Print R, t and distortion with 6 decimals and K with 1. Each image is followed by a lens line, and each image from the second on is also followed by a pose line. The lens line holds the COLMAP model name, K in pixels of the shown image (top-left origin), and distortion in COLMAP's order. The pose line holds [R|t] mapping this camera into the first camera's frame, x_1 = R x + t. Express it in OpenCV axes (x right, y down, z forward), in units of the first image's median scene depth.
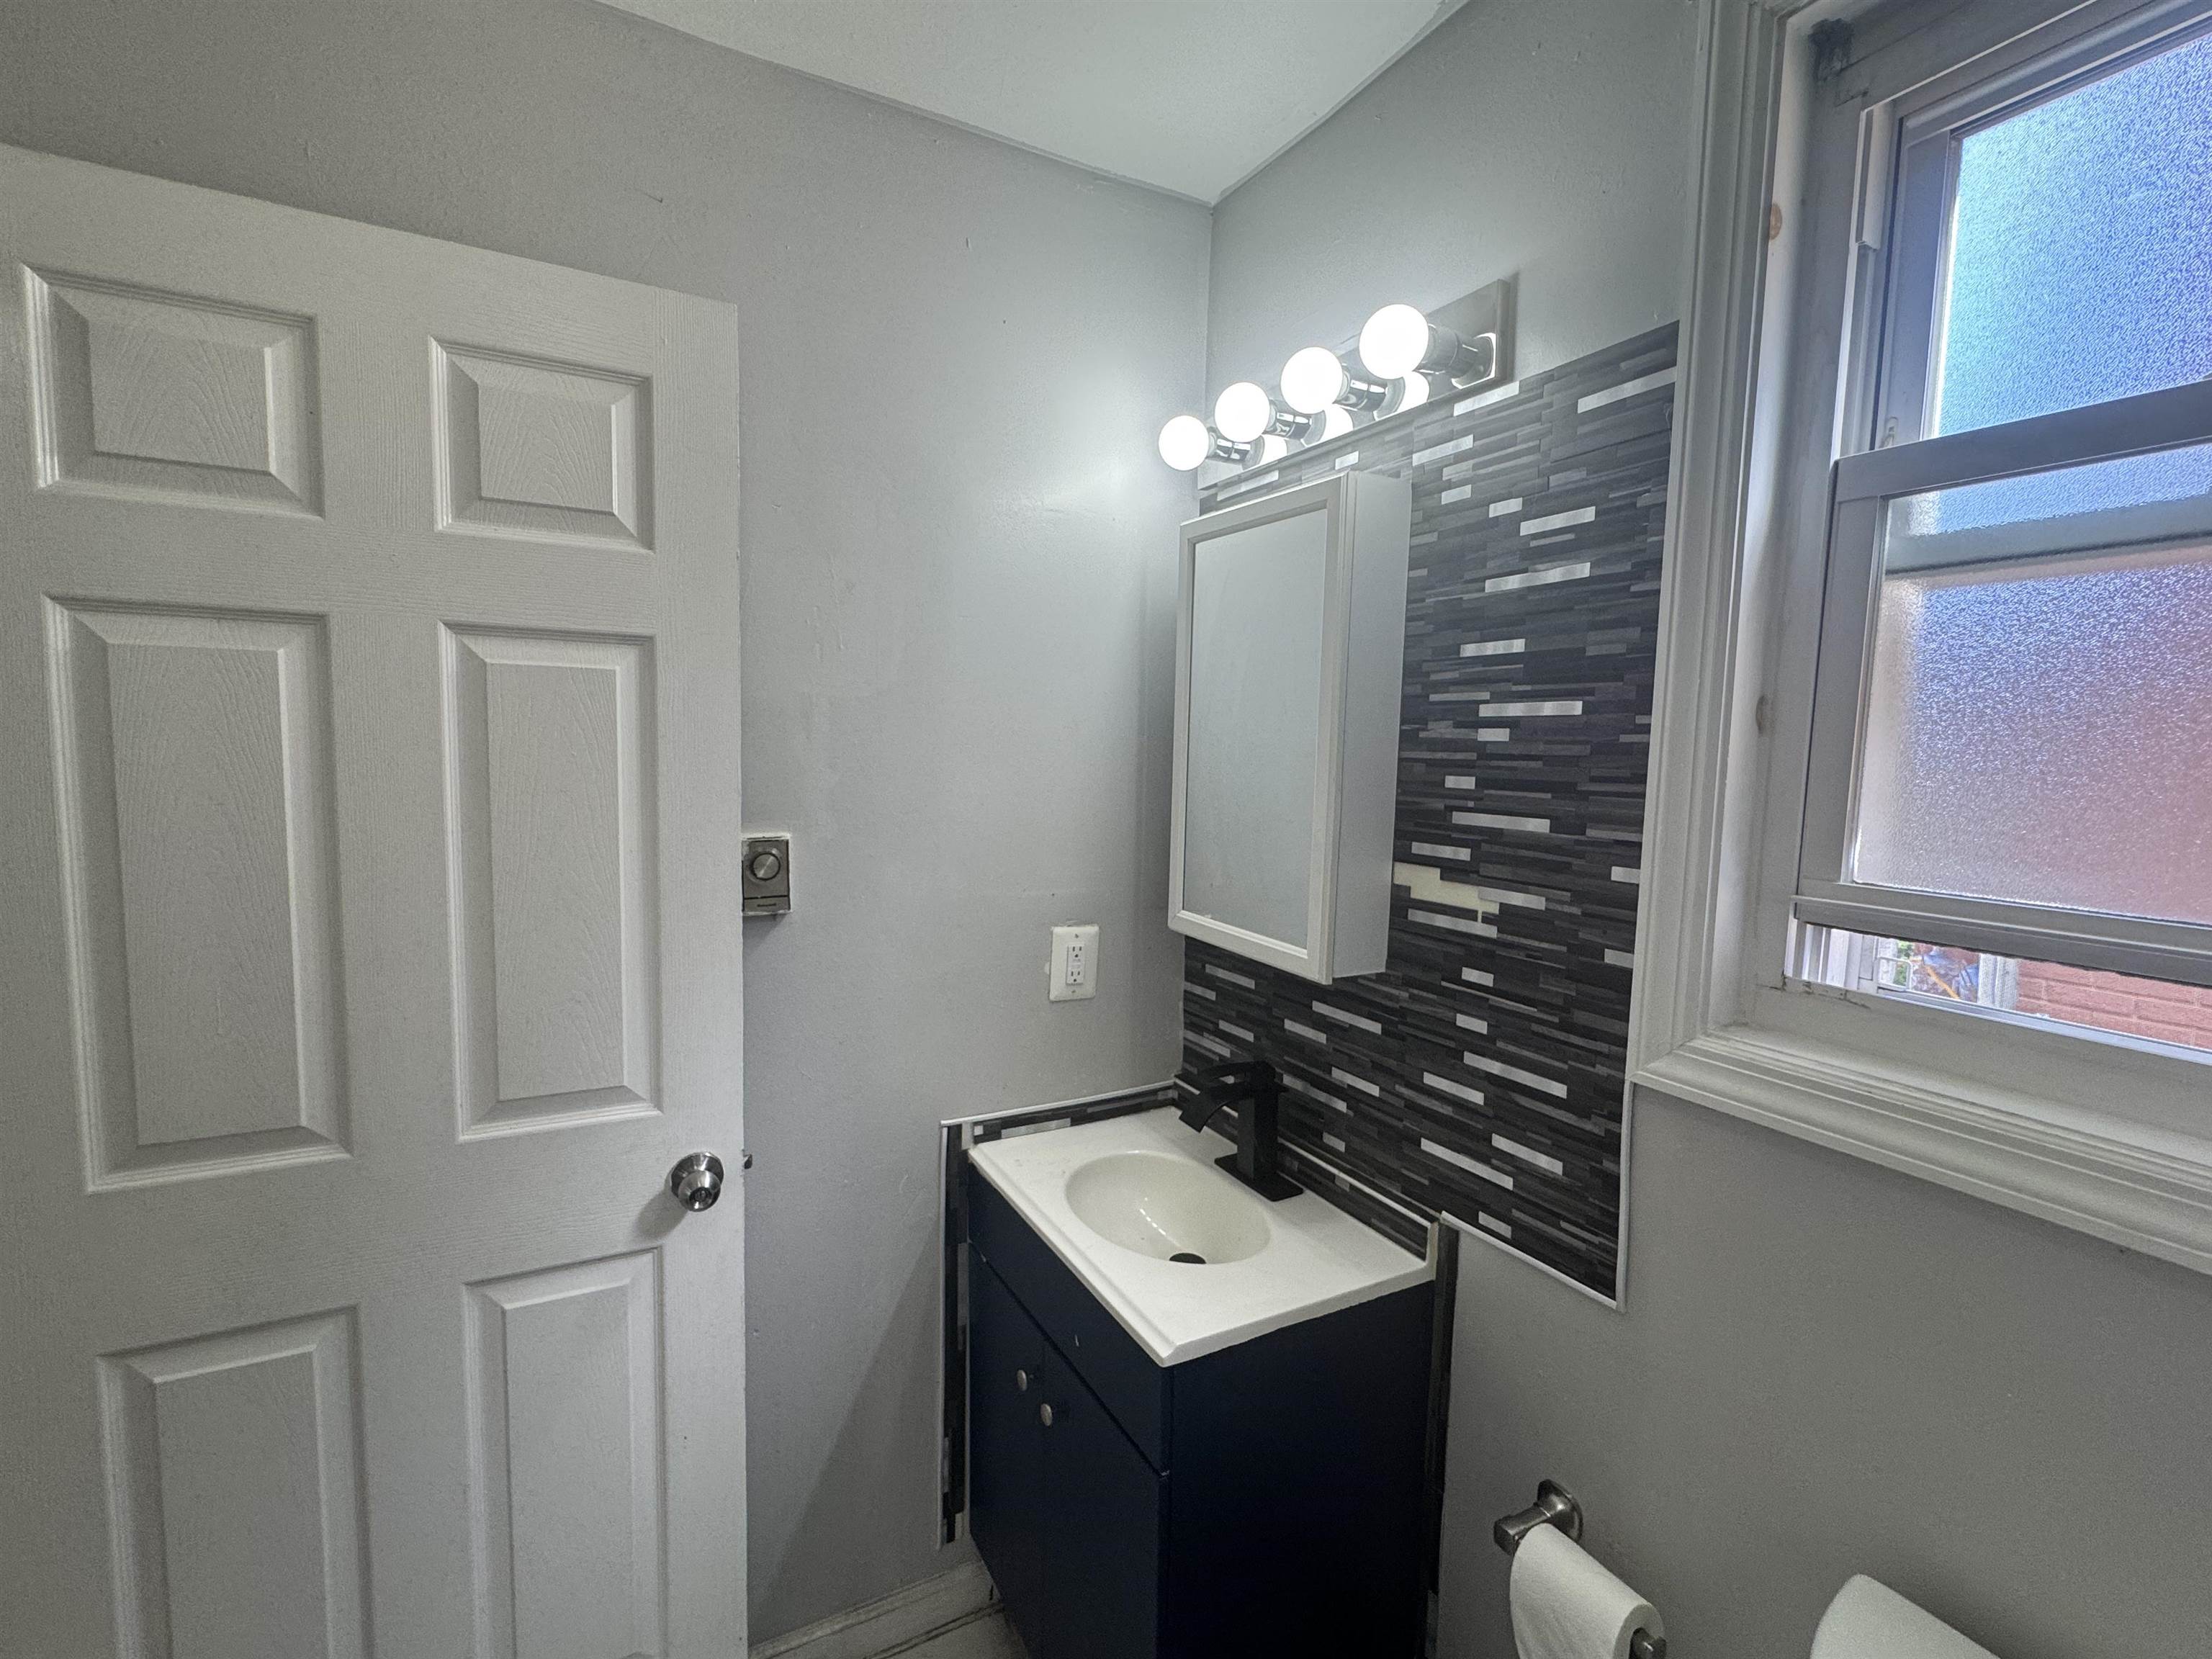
lens RADIAL K [[976.2, 0, 1095.1], [0, 976.2, 822.4], [0, 0, 1]] dist [-0.003414, 0.000249]
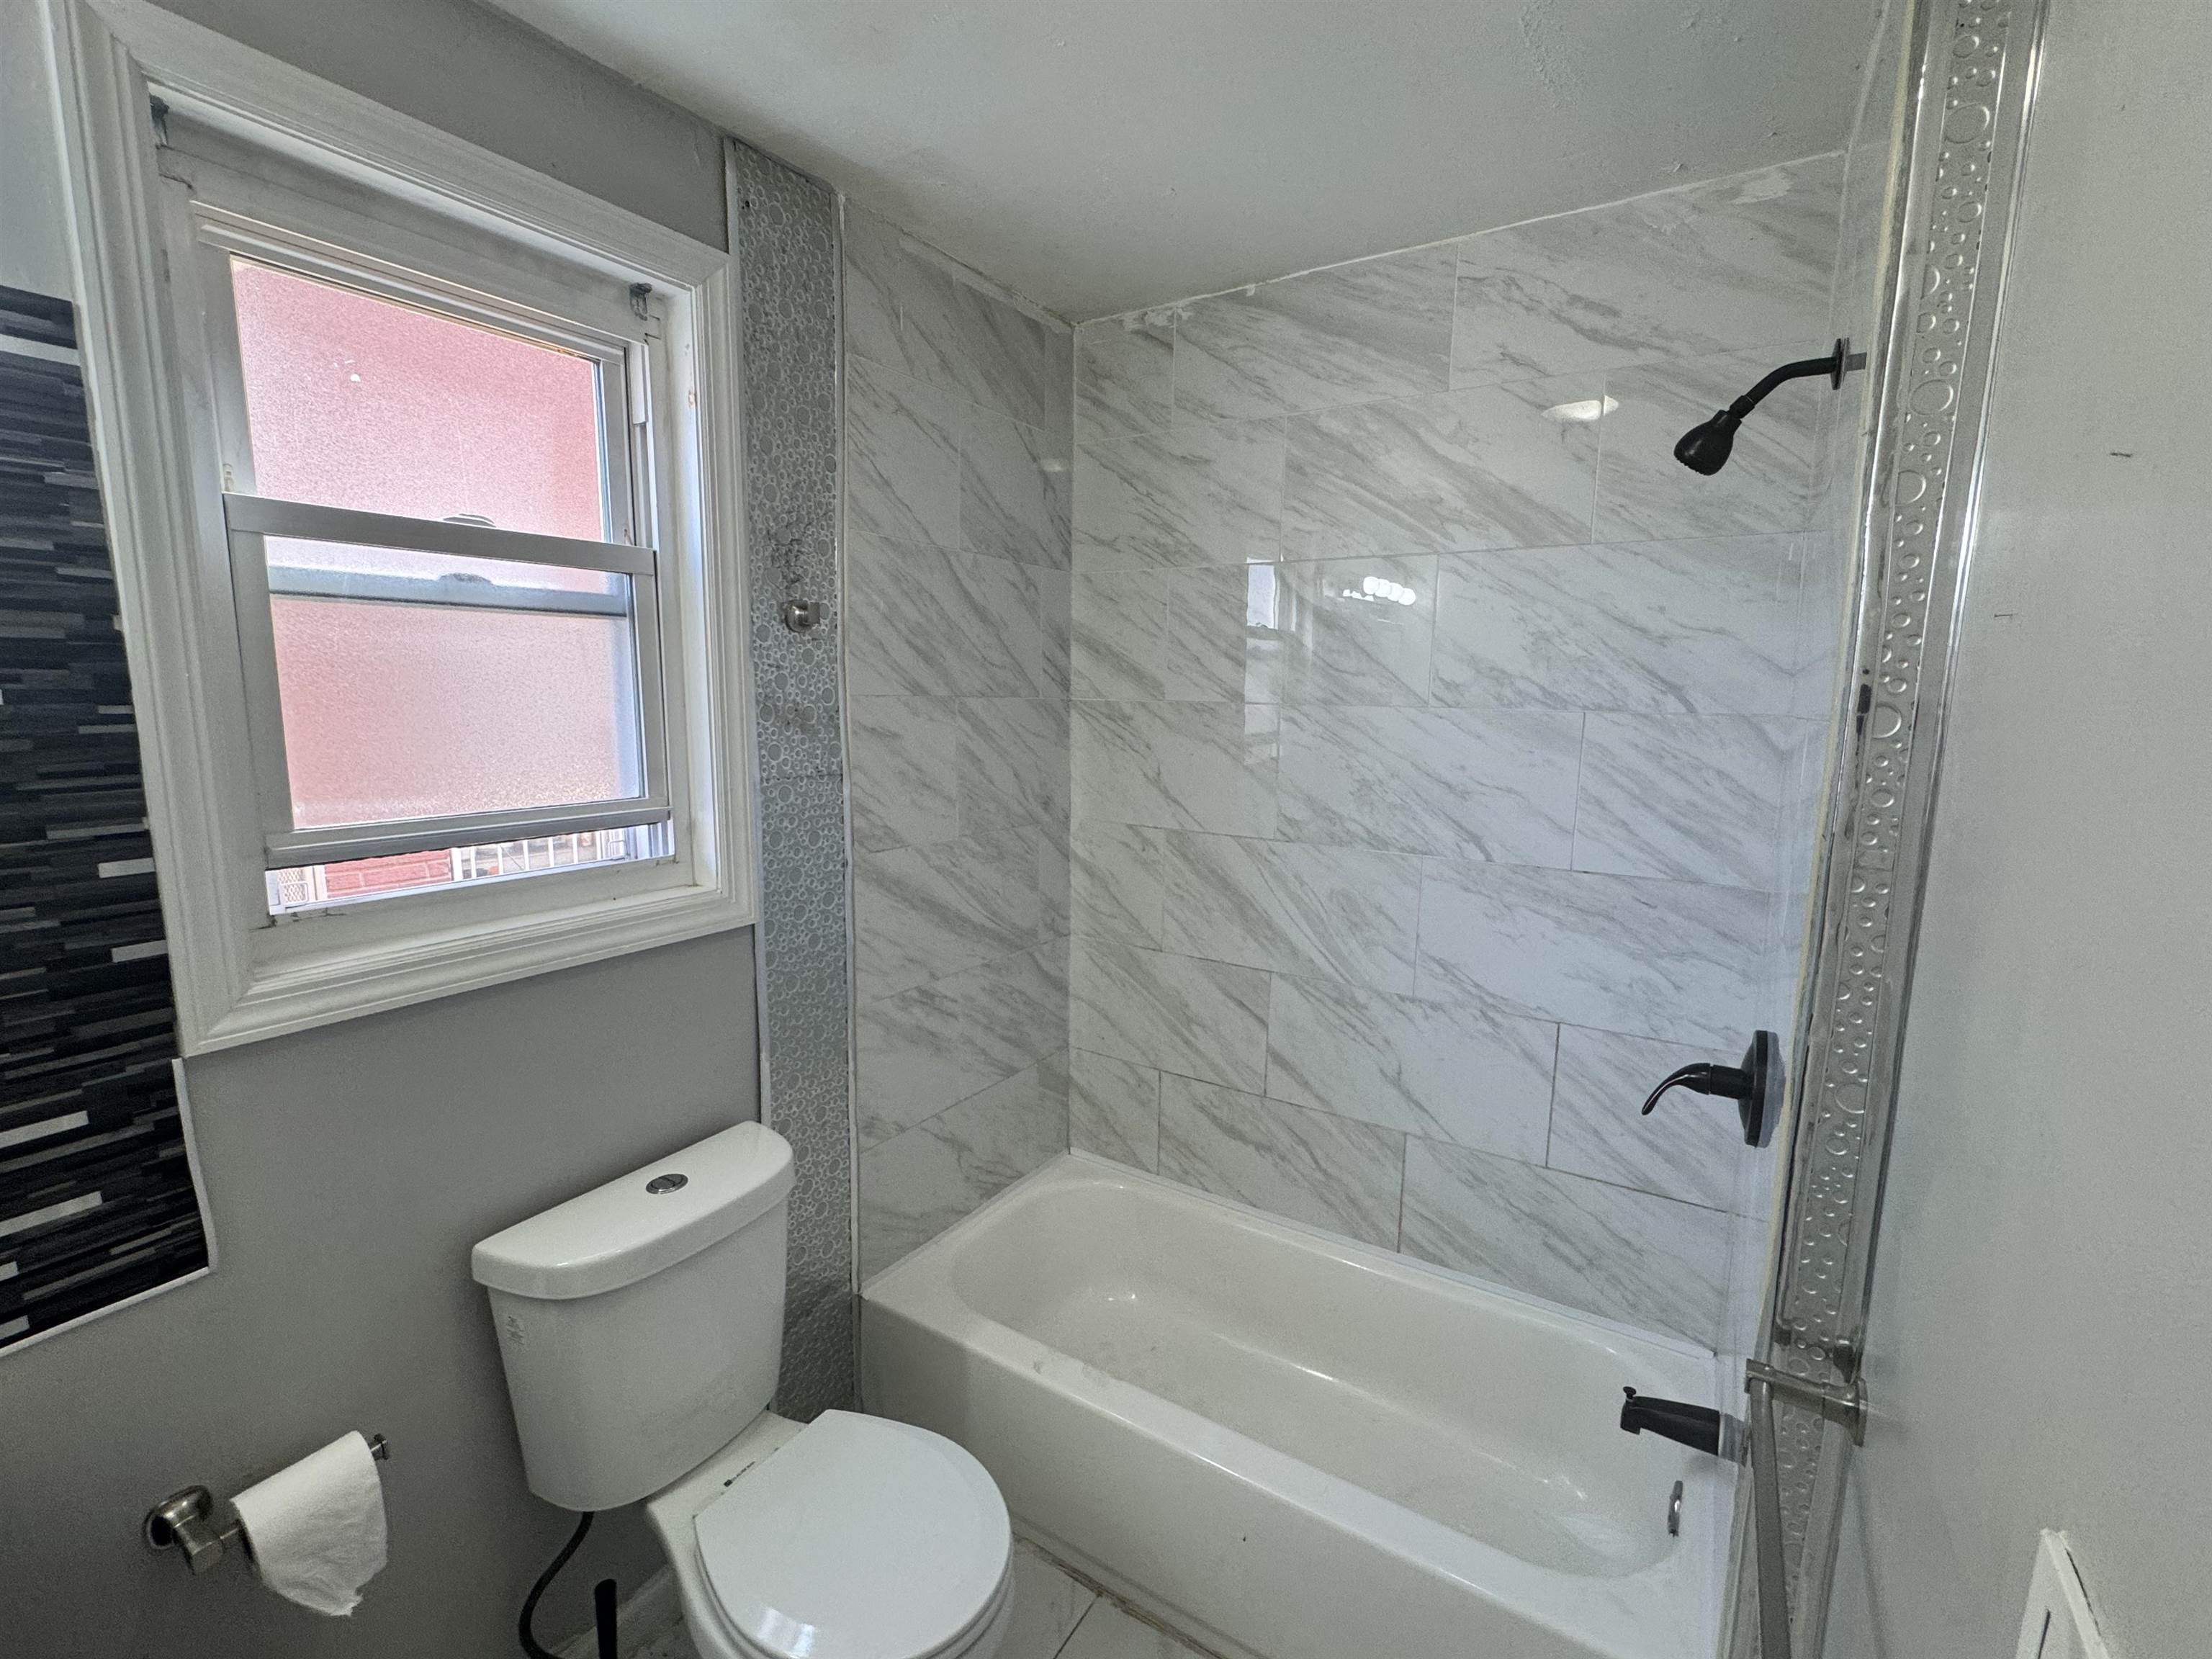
lens RADIAL K [[976.2, 0, 1103.4], [0, 976.2, 829.3], [0, 0, 1]] dist [-0.003414, 0.000249]
pose [[-0.501880, -0.144544, 0.852774, -0.780524], [0.058797, 0.977955, 0.200366, -0.122169], [-0.862937, 0.150701, -0.482317, 0.608337]]
